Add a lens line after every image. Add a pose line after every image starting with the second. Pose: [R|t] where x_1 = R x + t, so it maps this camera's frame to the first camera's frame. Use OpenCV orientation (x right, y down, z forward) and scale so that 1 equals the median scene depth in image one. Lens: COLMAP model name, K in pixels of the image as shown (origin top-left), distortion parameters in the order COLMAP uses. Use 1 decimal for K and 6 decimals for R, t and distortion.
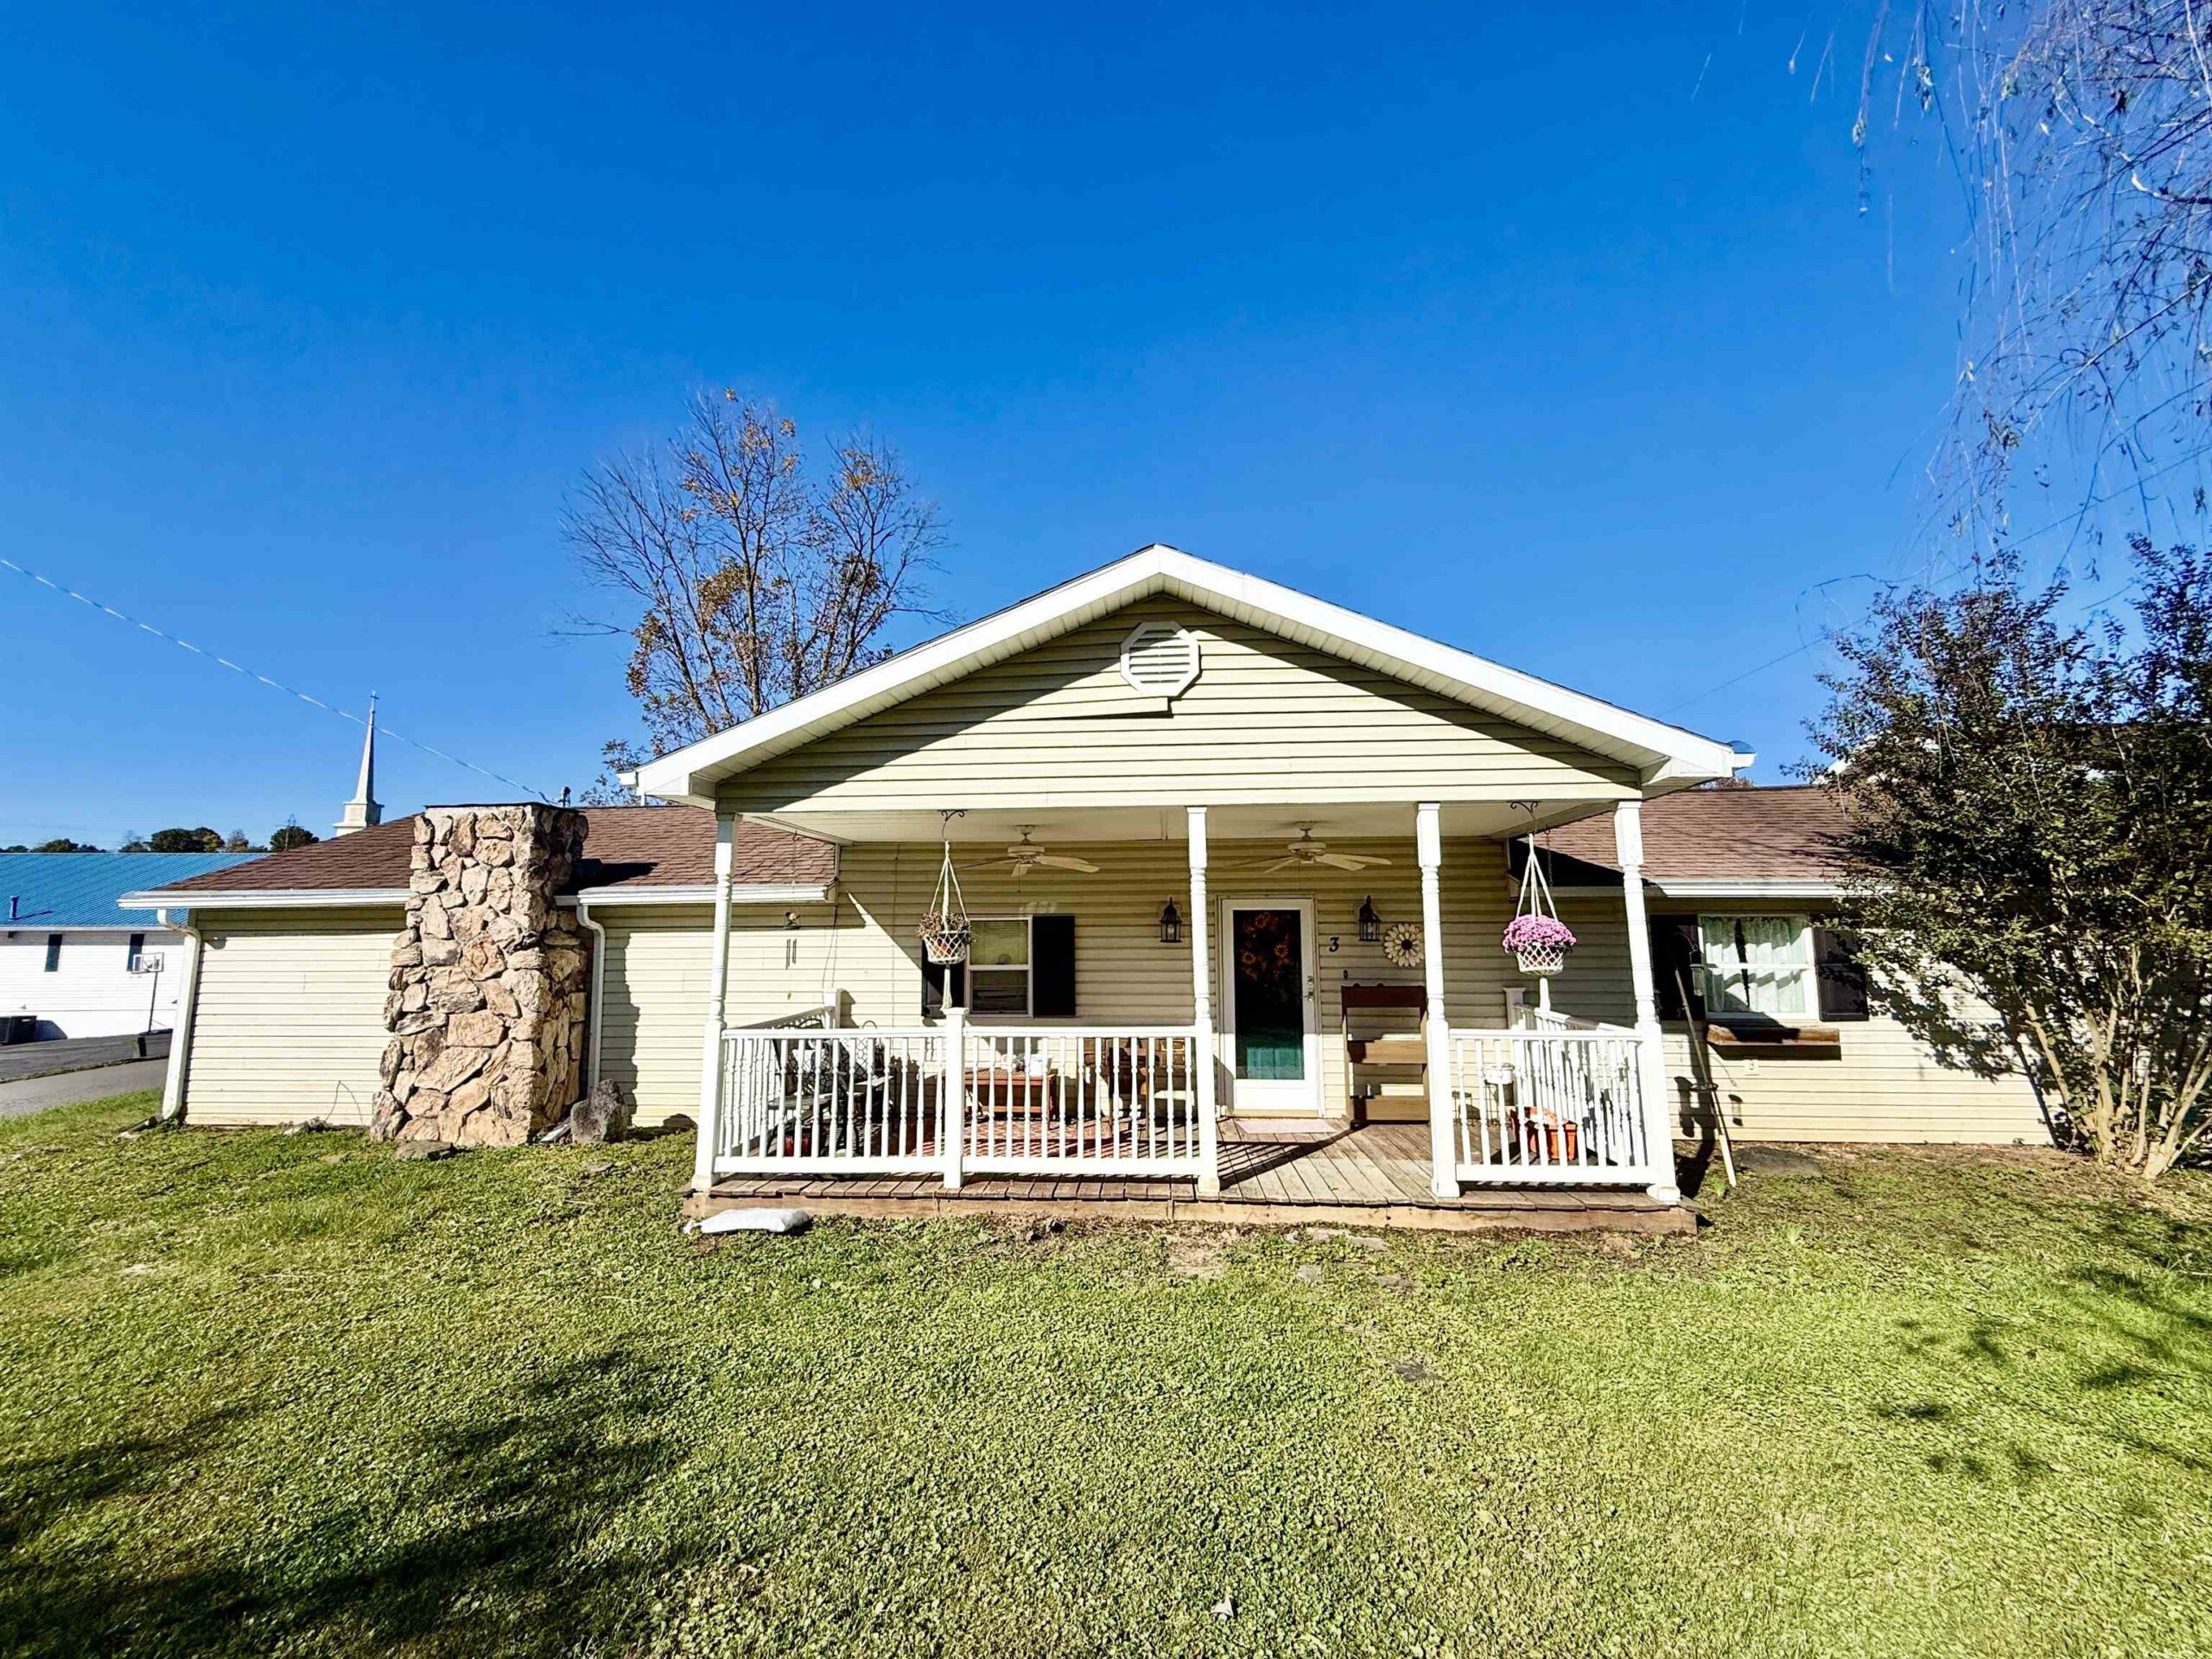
lens RADIAL K [[886.2, 0, 1105.4], [0, 886.2, 828.2], [0, 0, 1]] dist [-0.000382, 0.000042]
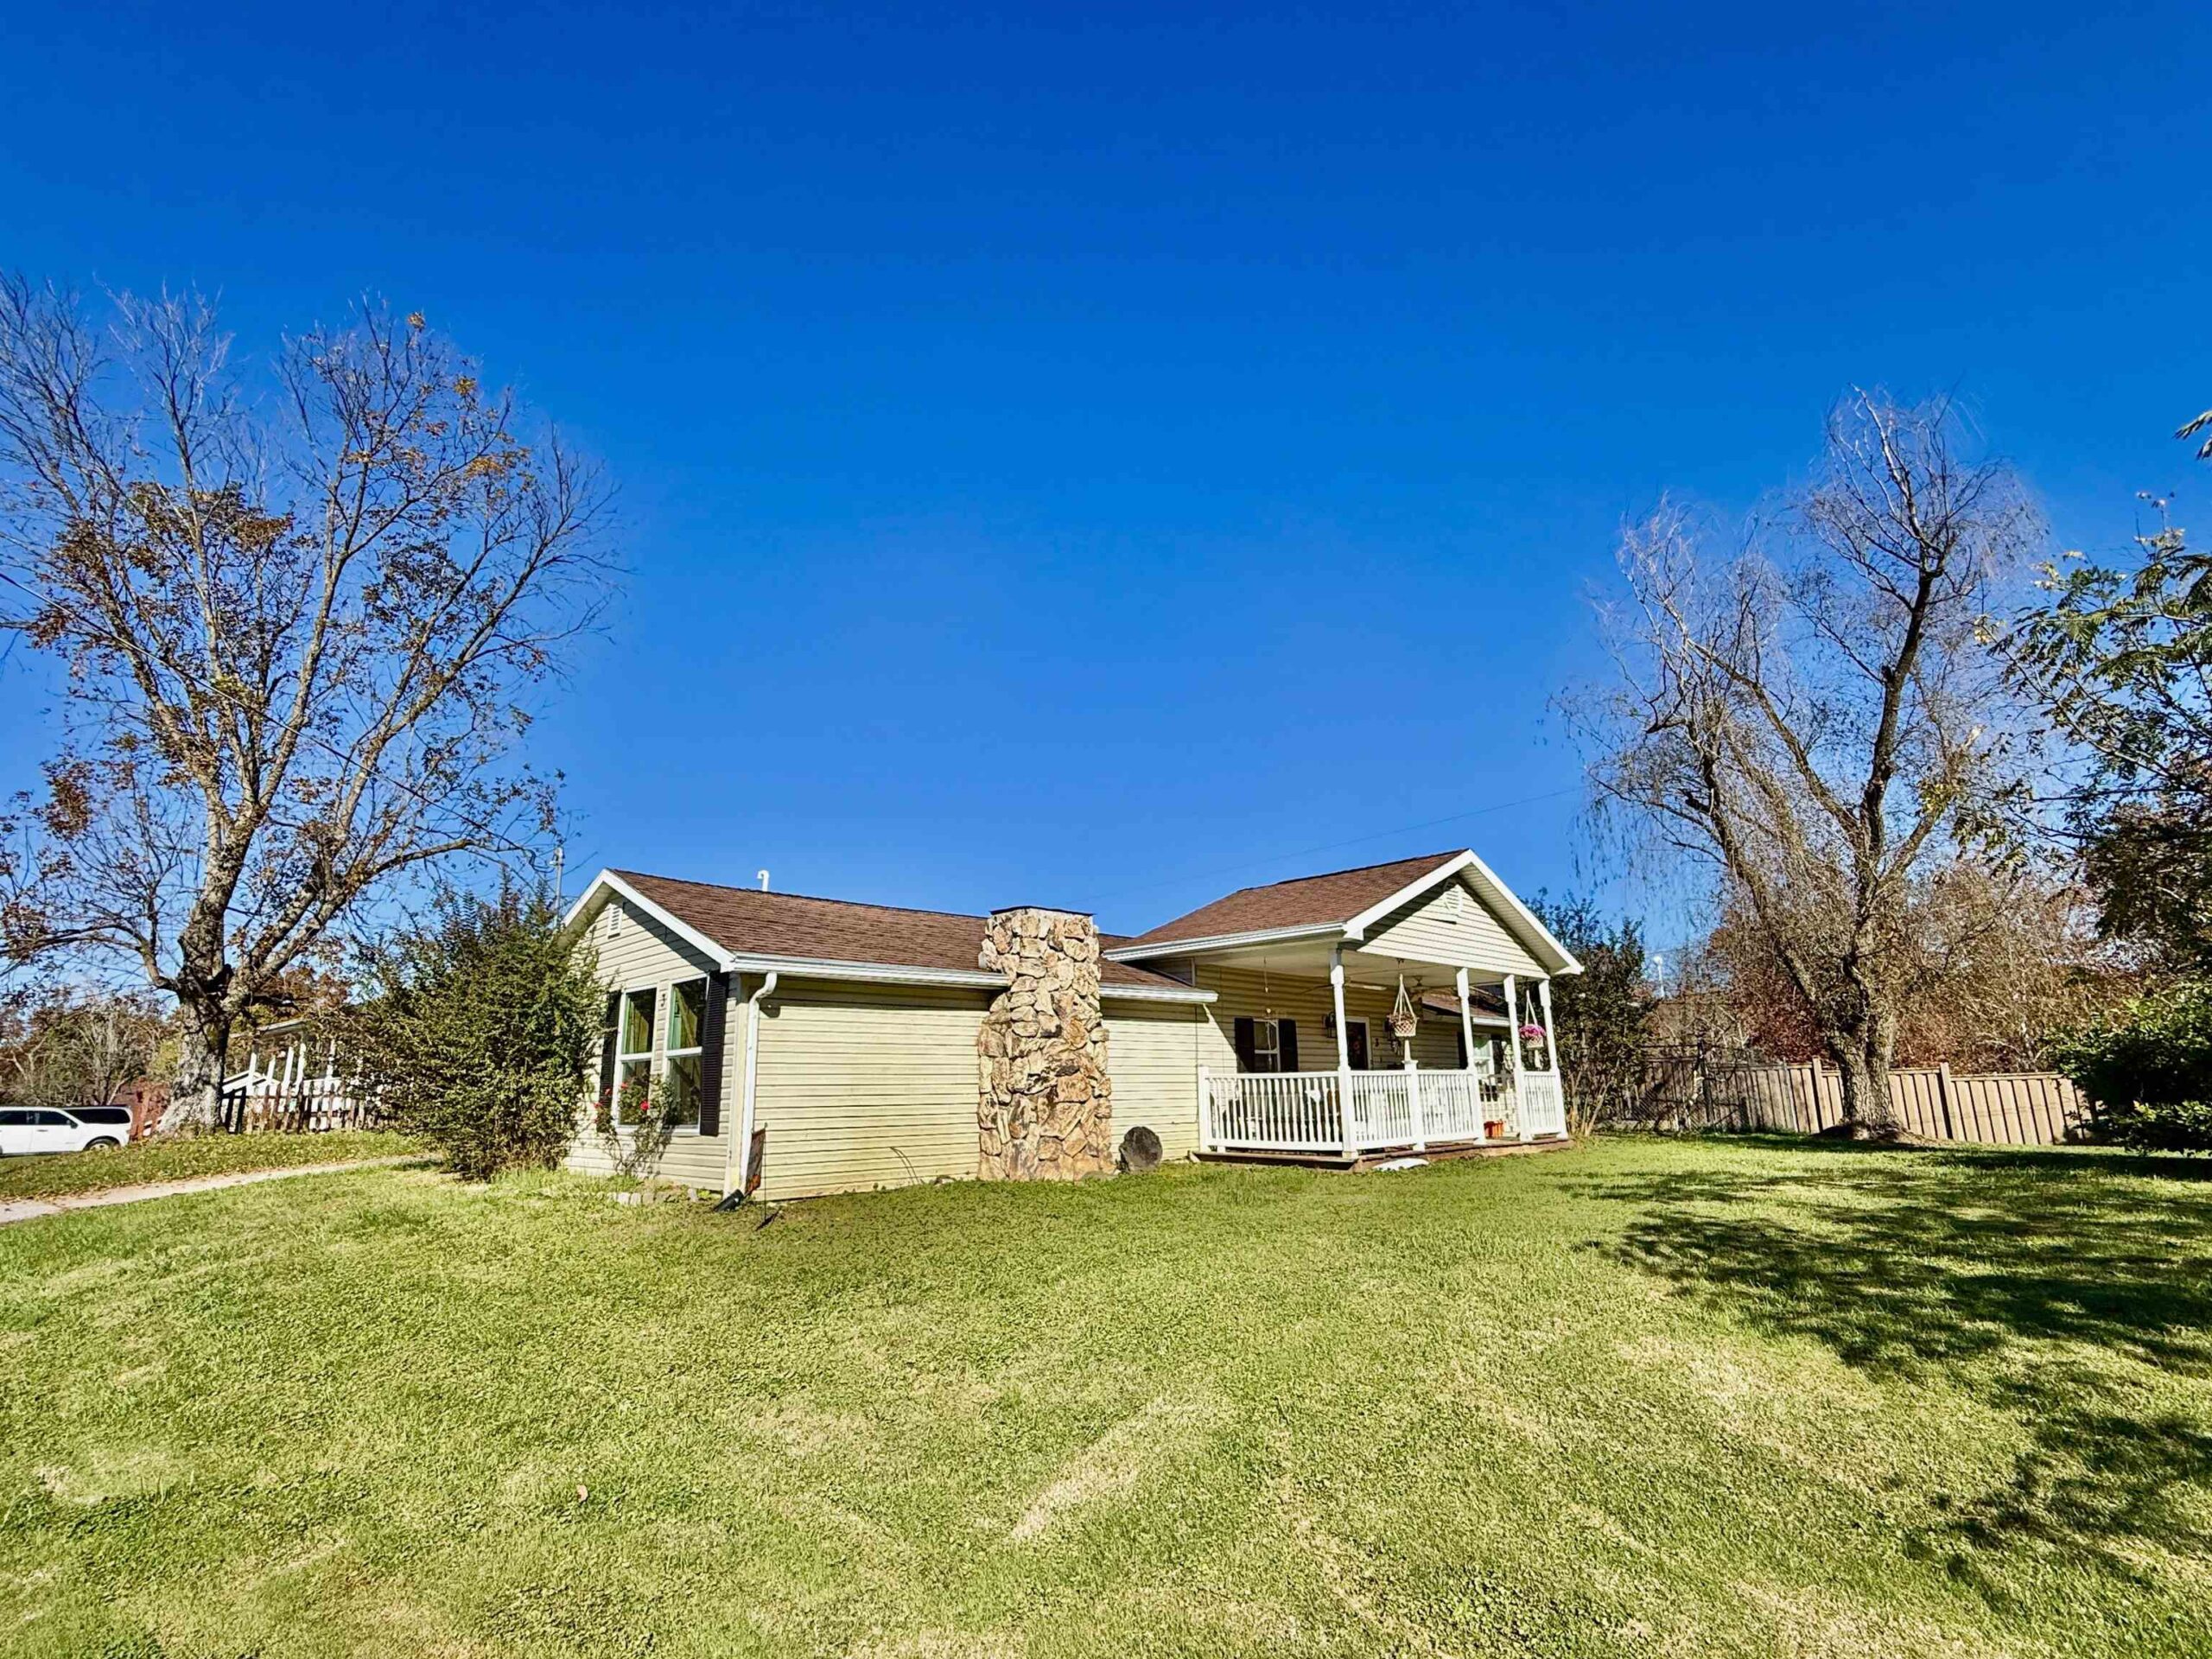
lens RADIAL K [[1082.1, 0, 1105.3], [0, 1082.1, 830.4], [0, 0, 1]] dist [0.000815, 0.000004]
pose [[0.664042, 0.173009, 0.727404, -1.789778], [-0.081549, 0.983816, -0.159549, 0.101337], [-0.743235, 0.046629, 0.667404, -0.085500]]
